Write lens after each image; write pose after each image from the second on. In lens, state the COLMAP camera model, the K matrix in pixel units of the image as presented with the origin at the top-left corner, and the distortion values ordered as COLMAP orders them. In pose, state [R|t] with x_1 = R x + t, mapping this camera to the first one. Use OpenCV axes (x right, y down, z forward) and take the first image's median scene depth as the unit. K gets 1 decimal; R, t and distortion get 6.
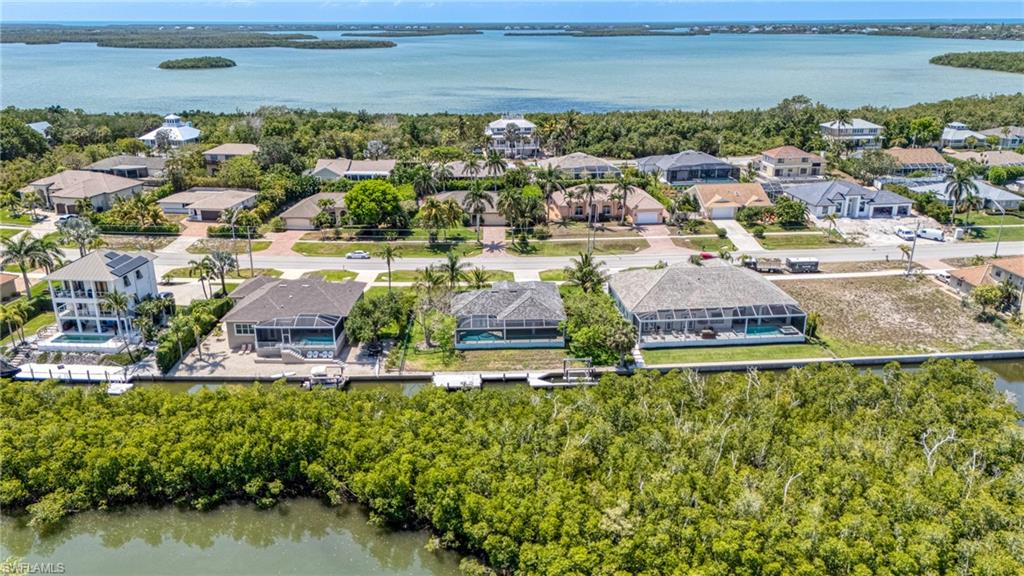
lens RADIAL K [[767.6, 0, 512.0], [0, 767.6, 288.0], [0, 0, 1]] dist [0.084214, -0.111421]
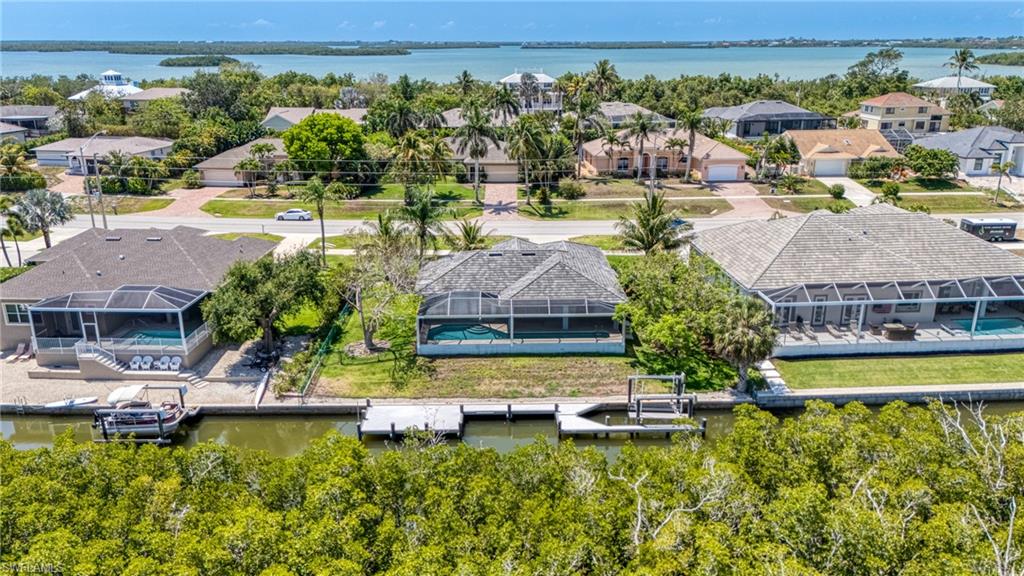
lens RADIAL K [[767.6, 0, 512.0], [0, 767.6, 288.0], [0, 0, 1]] dist [0.084214, -0.111421]
pose [[0.999779, 0.007282, -0.019728, 0.000848], [-0.007669, 0.999778, -0.019639, 0.041105], [0.019580, 0.019786, 0.999612, 0.447805]]
